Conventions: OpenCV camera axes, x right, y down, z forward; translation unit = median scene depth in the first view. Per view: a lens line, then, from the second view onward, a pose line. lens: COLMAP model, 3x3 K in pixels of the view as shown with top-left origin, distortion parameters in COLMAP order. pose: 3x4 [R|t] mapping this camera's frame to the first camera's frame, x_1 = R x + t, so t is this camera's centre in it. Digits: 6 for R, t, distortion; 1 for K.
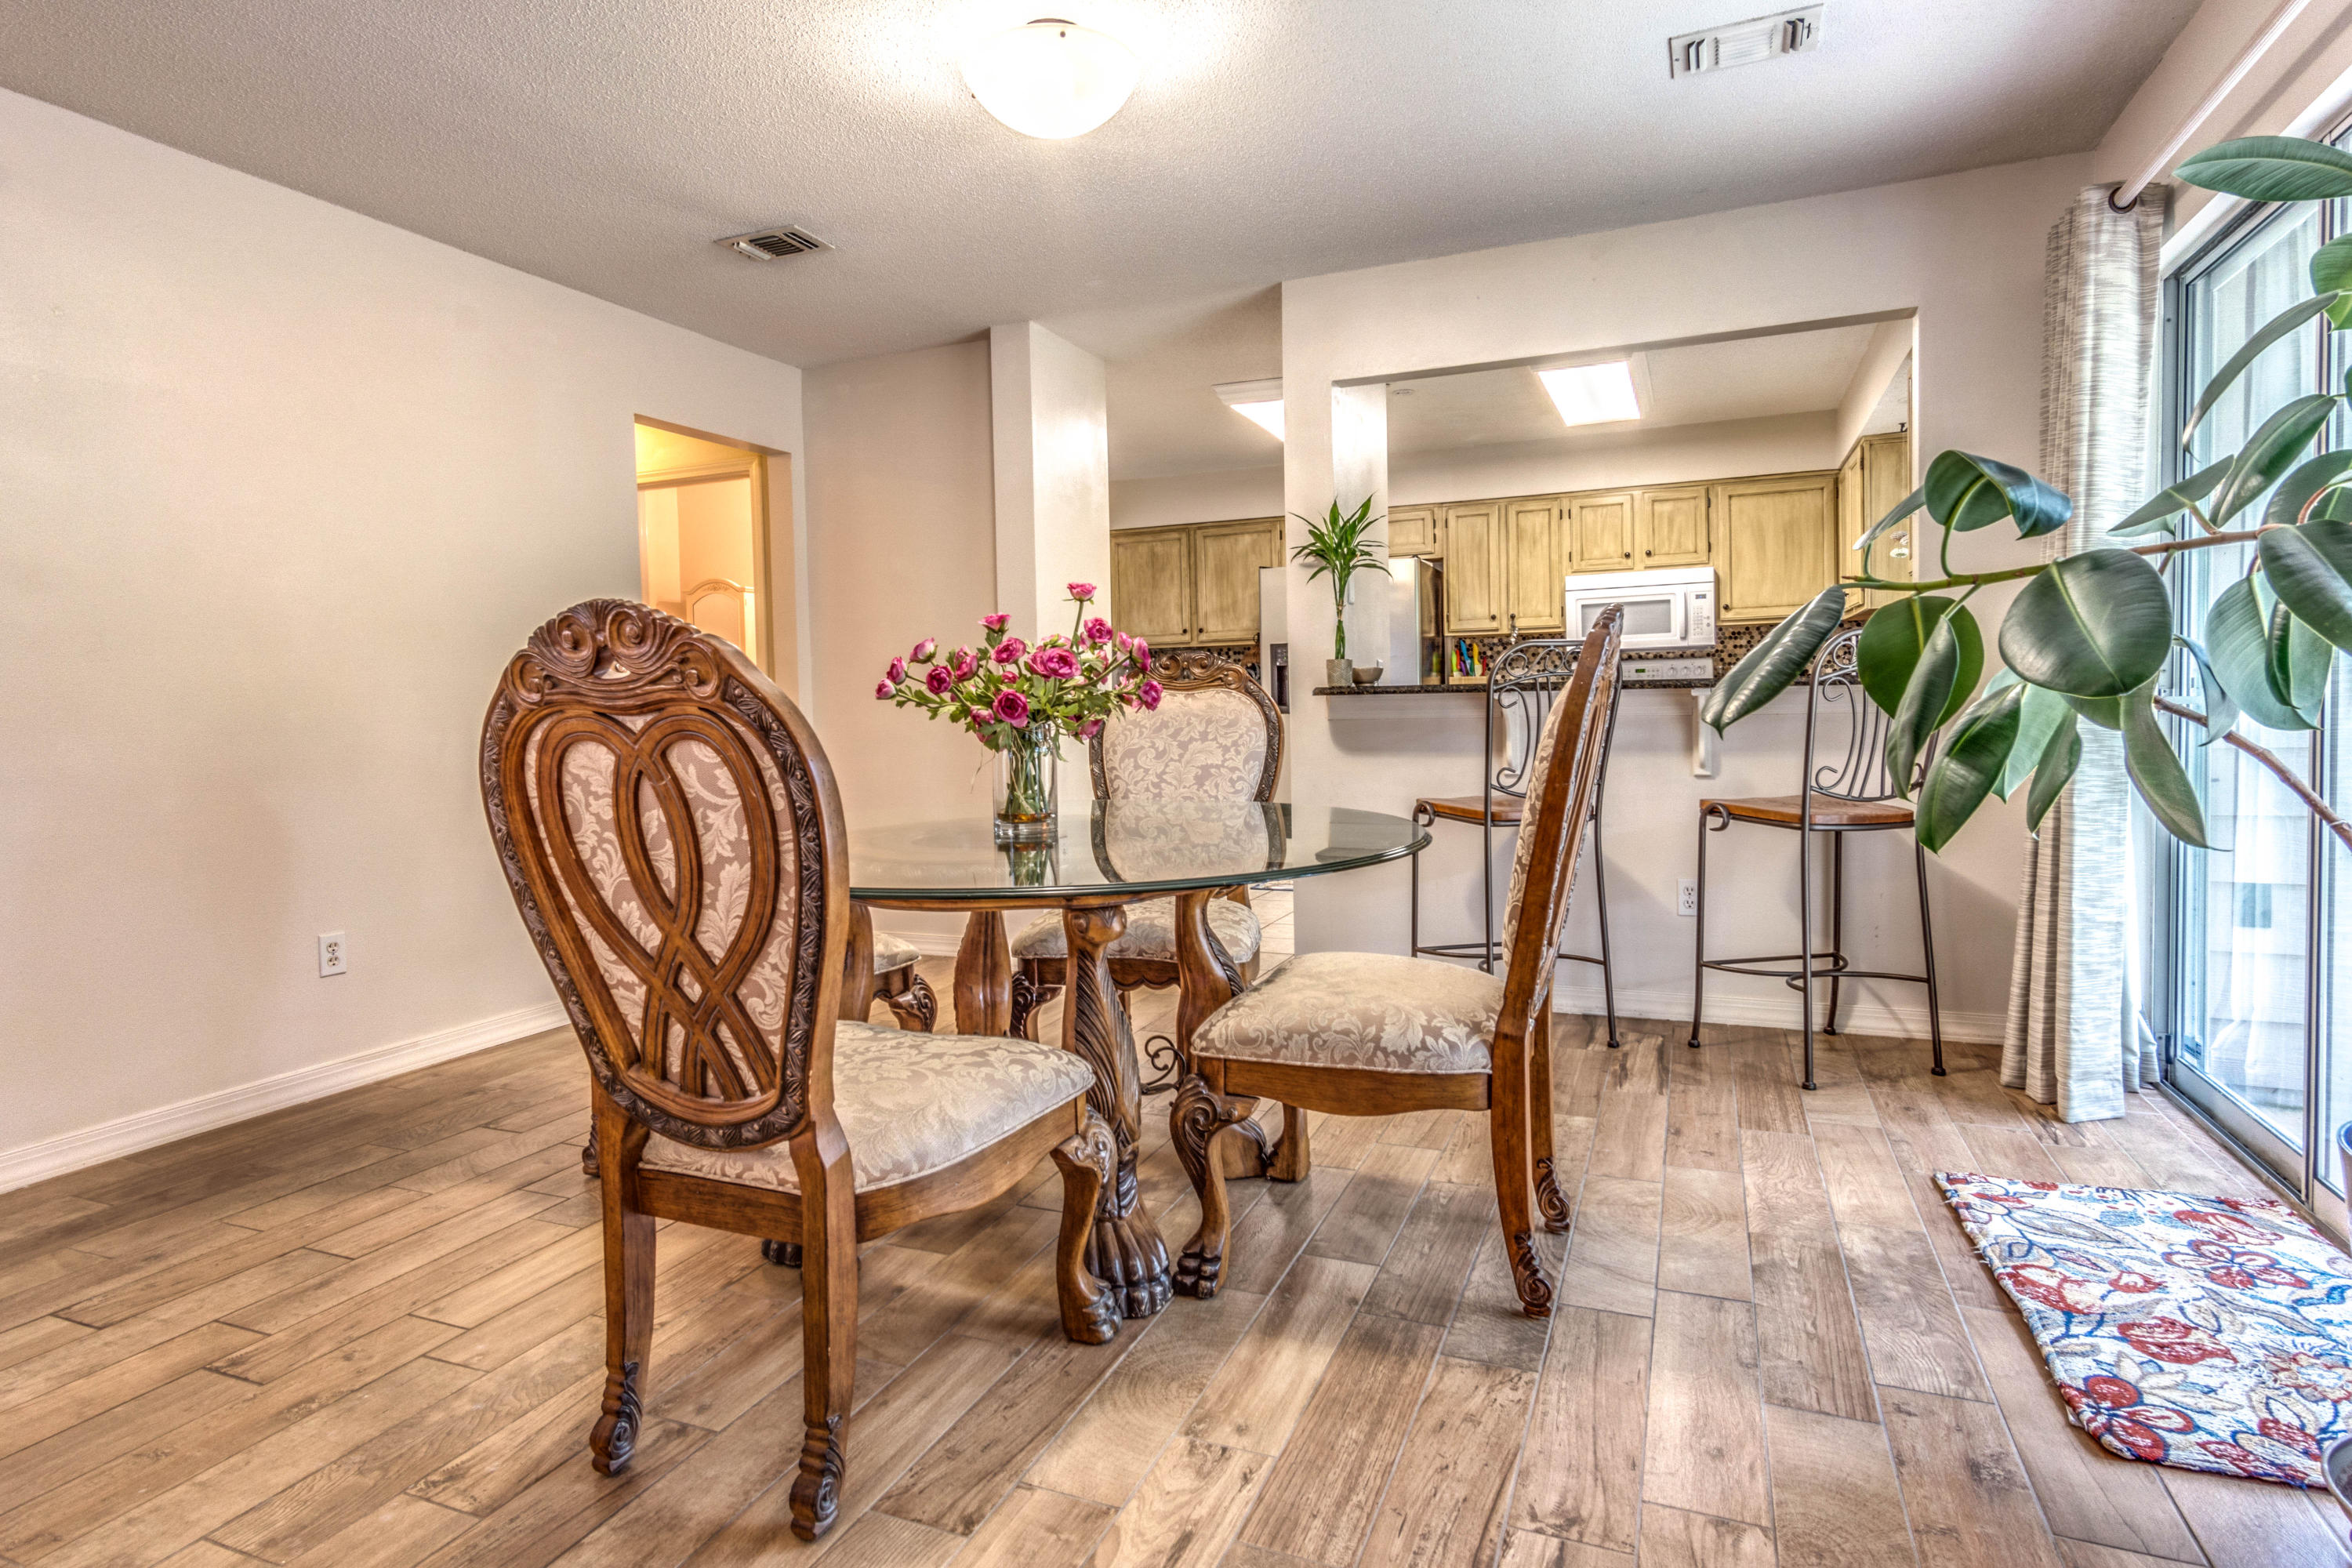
lens RADIAL K [[1252.2, 0, 1169.4], [0, 1252.2, 749.5], [0, 0, 1]] dist [0.002893, 0.002195]
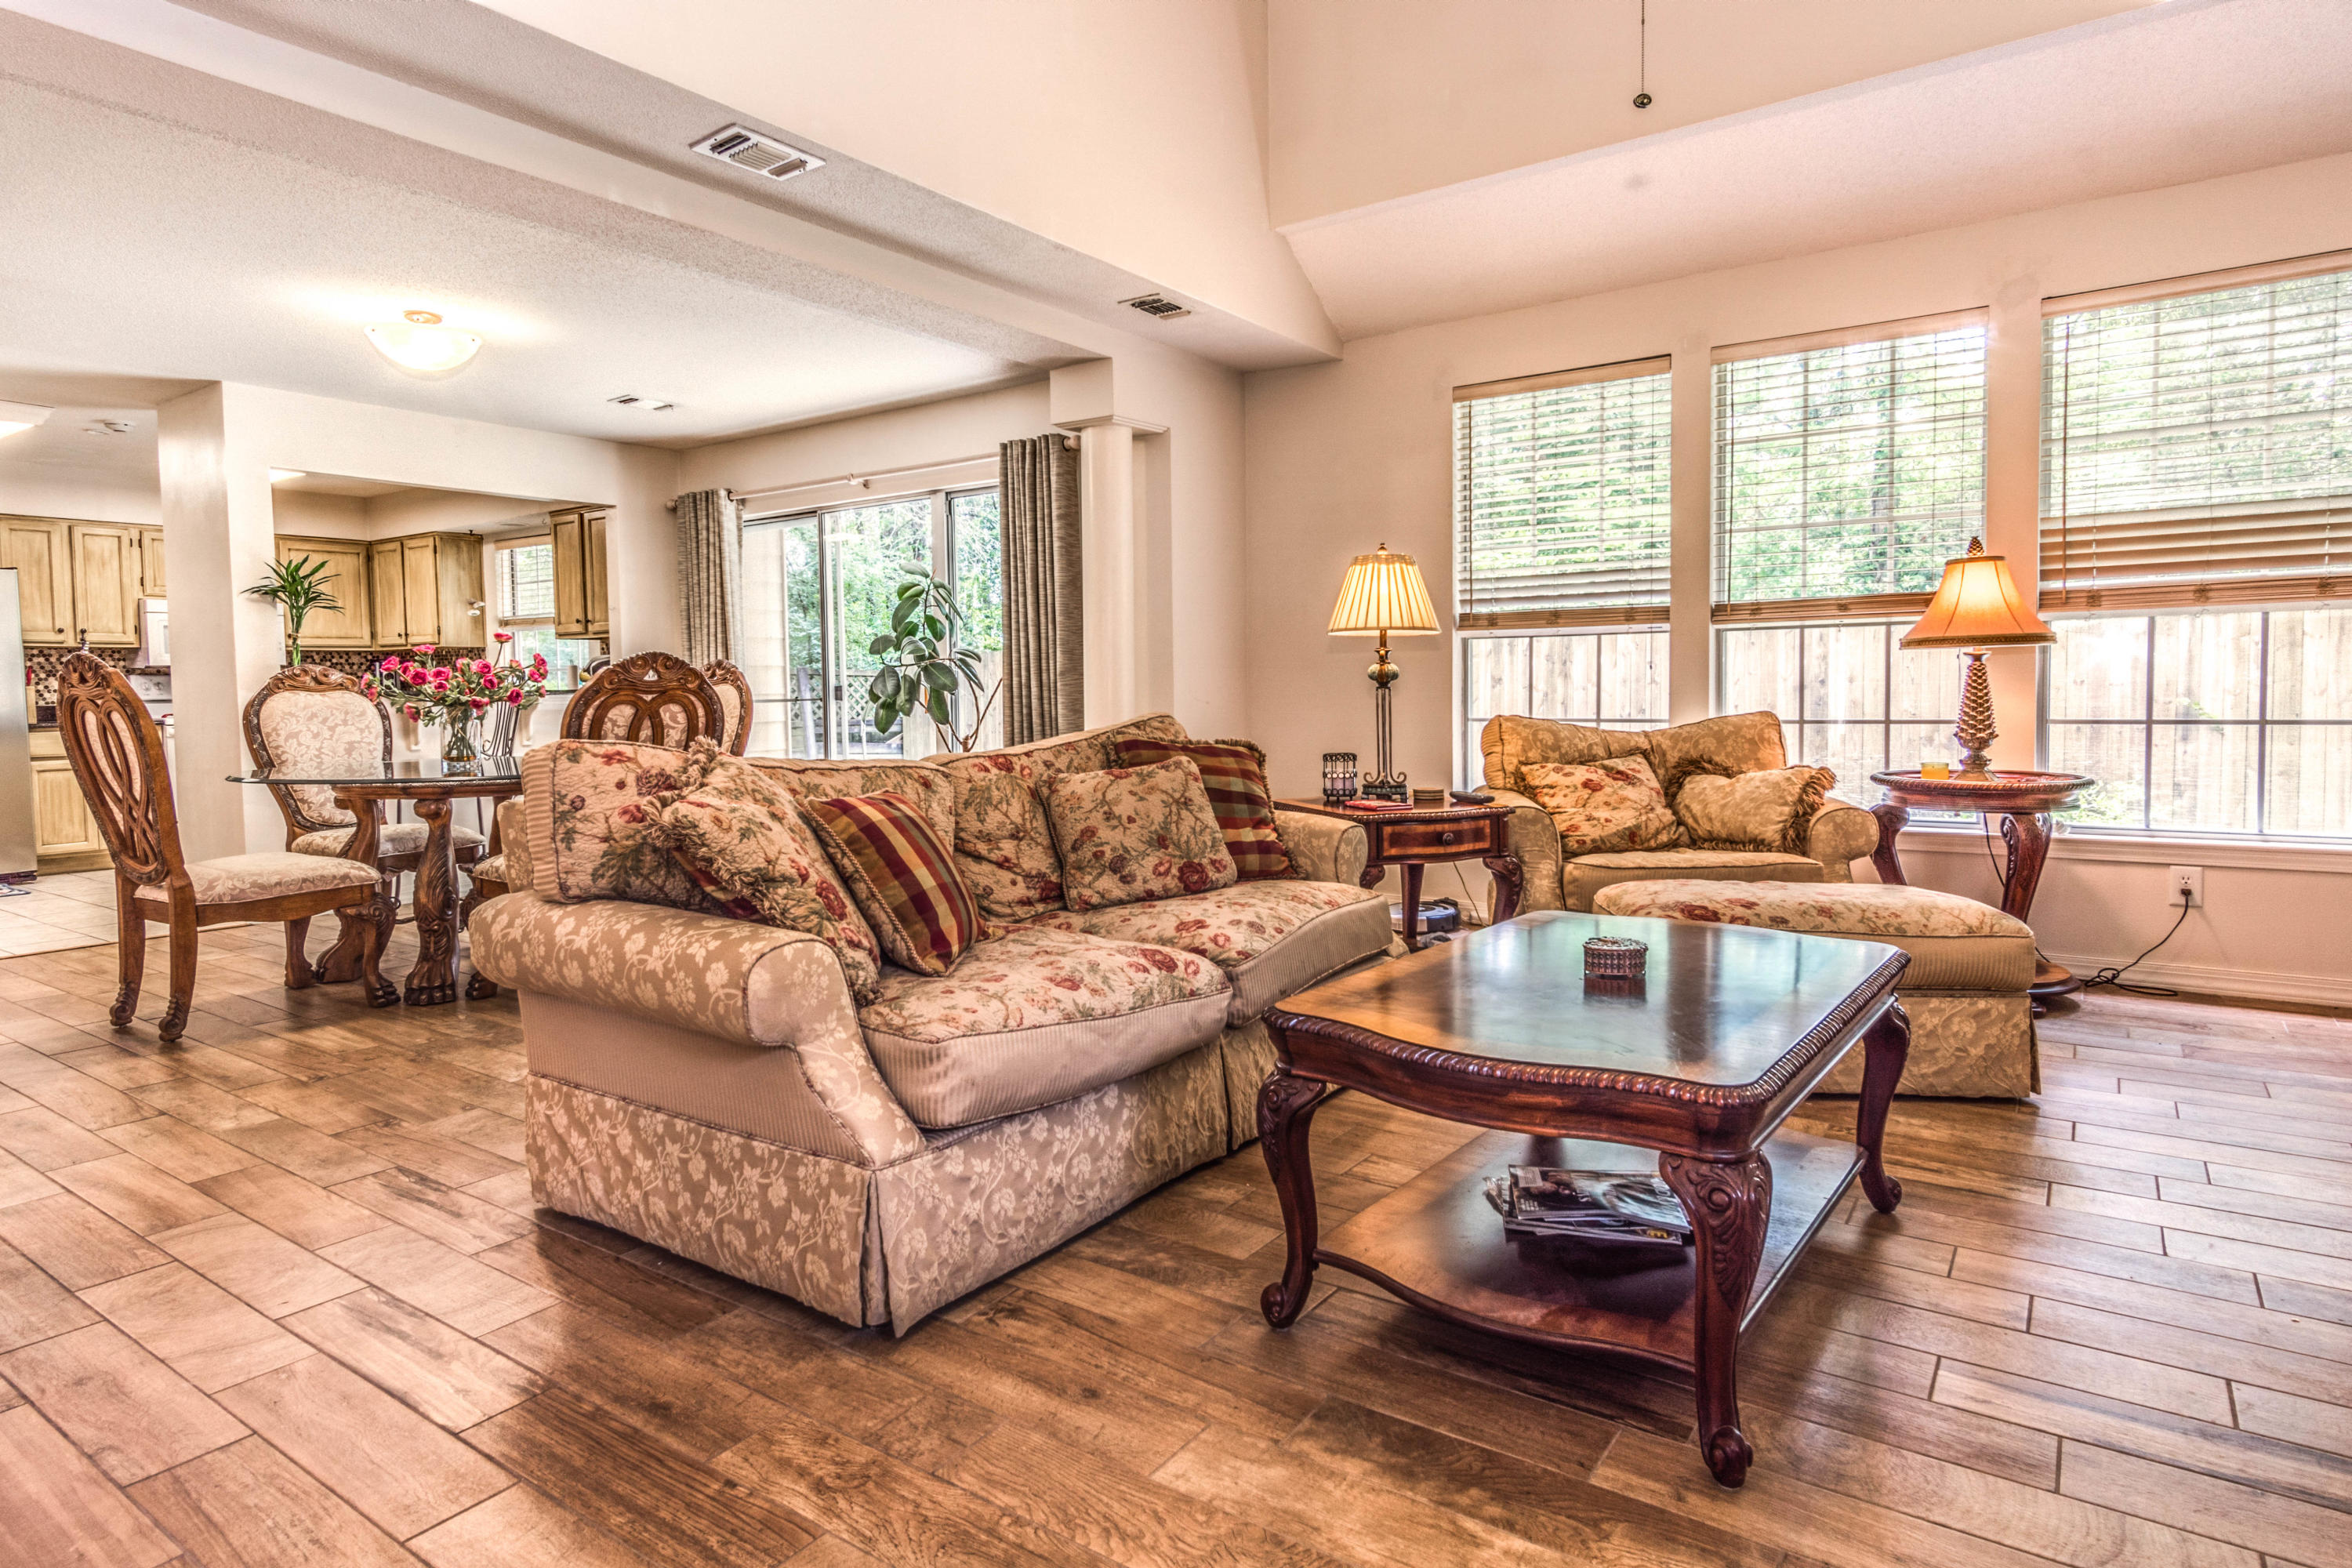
lens RADIAL K [[1303.8, 0, 1173.8], [0, 1303.8, 750.4], [0, 0, 1]] dist [0.000292, 0.001996]
pose [[0.216106, -0.028050, 0.975967, -0.646745], [0.048307, 0.998670, 0.018006, 0.021490], [-0.975174, 0.043255, 0.217173, -0.153626]]
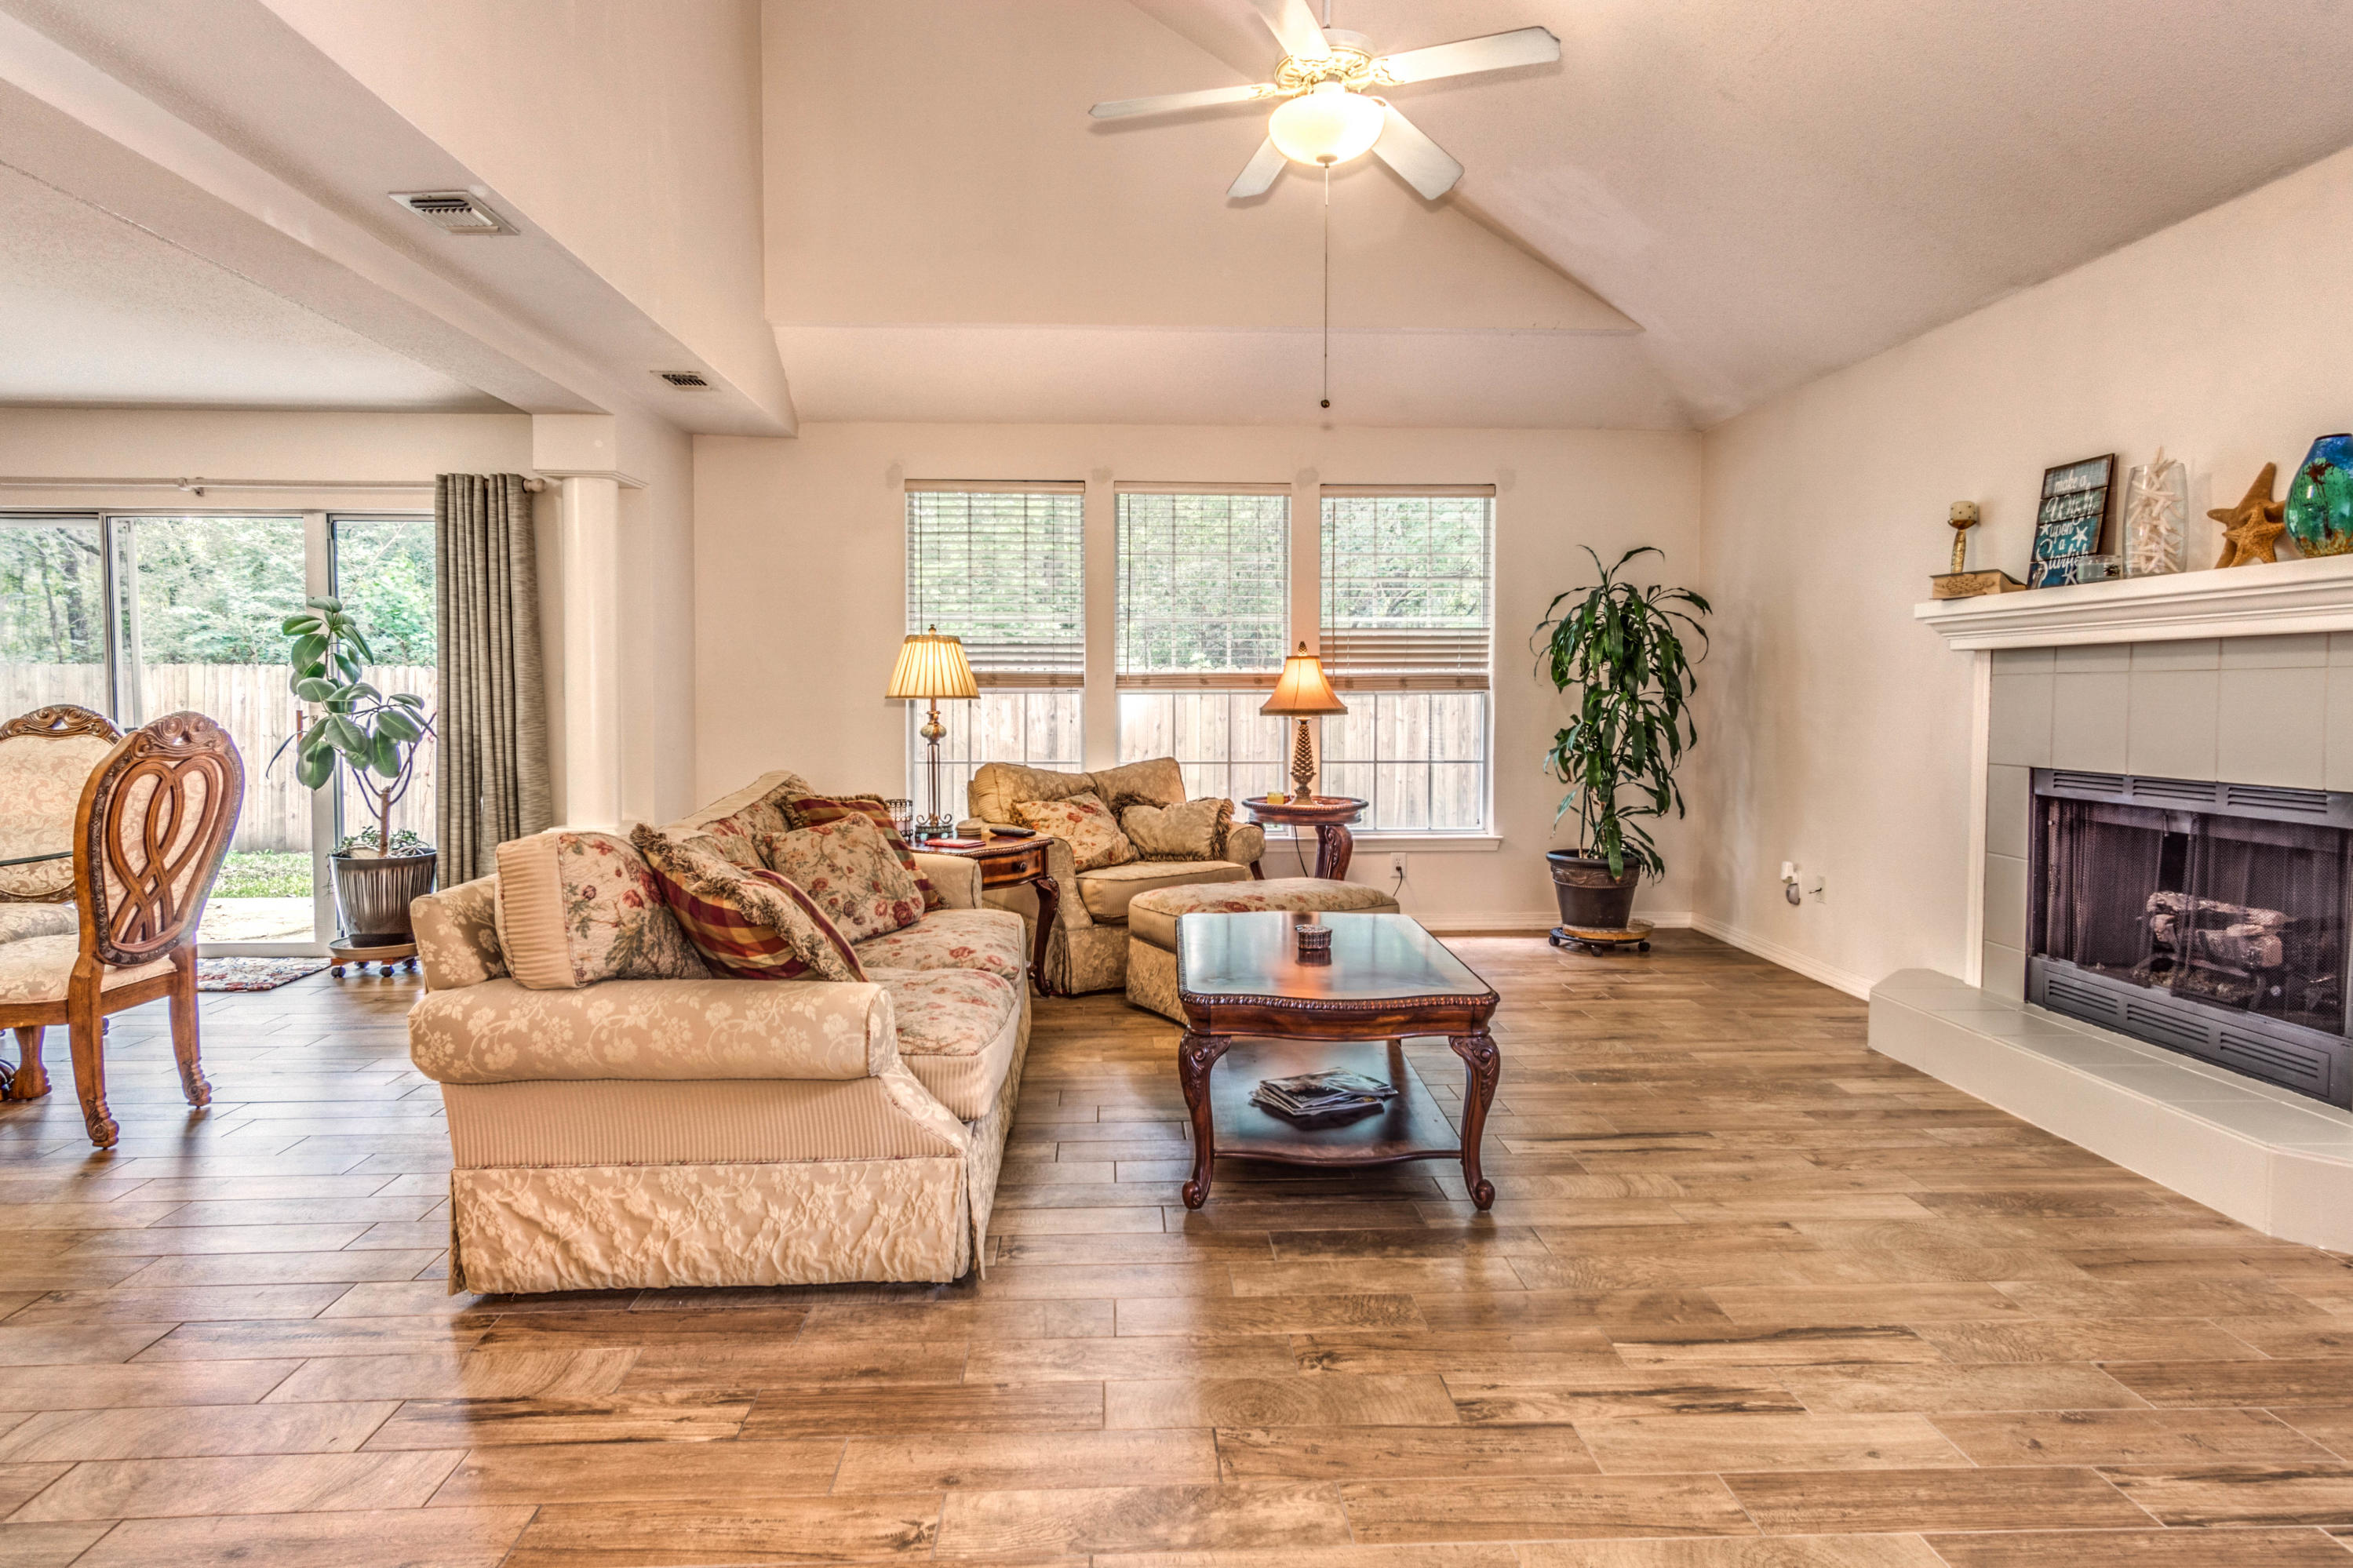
lens RADIAL K [[1283.3, 0, 1173.2], [0, 1283.3, 746.1], [0, 0, 1]] dist [0.002056, 0.001490]
pose [[-0.431461, -0.014659, 0.902013, -0.741993], [0.044219, 0.998322, 0.037375, -0.013626], [-0.901047, 0.056012, -0.430089, 0.081079]]
